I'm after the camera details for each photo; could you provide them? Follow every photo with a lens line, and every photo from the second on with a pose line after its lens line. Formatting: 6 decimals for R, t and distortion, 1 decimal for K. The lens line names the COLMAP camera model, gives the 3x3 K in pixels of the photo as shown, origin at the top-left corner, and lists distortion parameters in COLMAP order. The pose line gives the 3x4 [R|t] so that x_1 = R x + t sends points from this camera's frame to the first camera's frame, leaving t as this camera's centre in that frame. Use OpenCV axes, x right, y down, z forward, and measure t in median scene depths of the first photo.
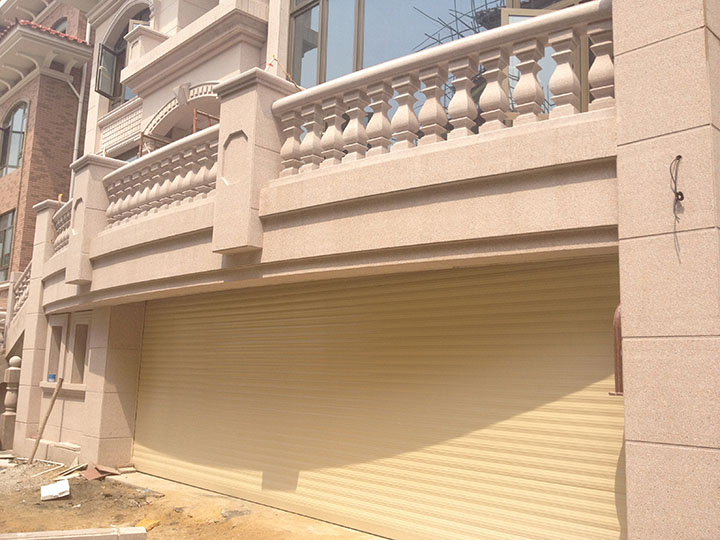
lens RADIAL K [[671.7, 0, 365.7], [0, 671.7, 267.3], [0, 0, 1]] dist [0.134541, -0.279011]
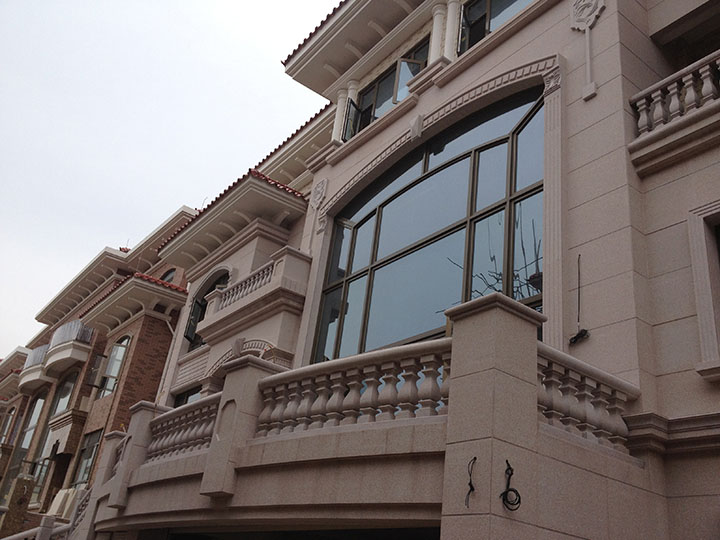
lens RADIAL K [[671.7, 0, 365.7], [0, 671.7, 267.3], [0, 0, 1]] dist [0.134541, -0.279011]
pose [[0.988270, 0.024069, -0.150808, 0.161053], [-0.070661, 0.947506, -0.311831, -0.029142], [0.135386, 0.318829, 0.938093, -0.184400]]
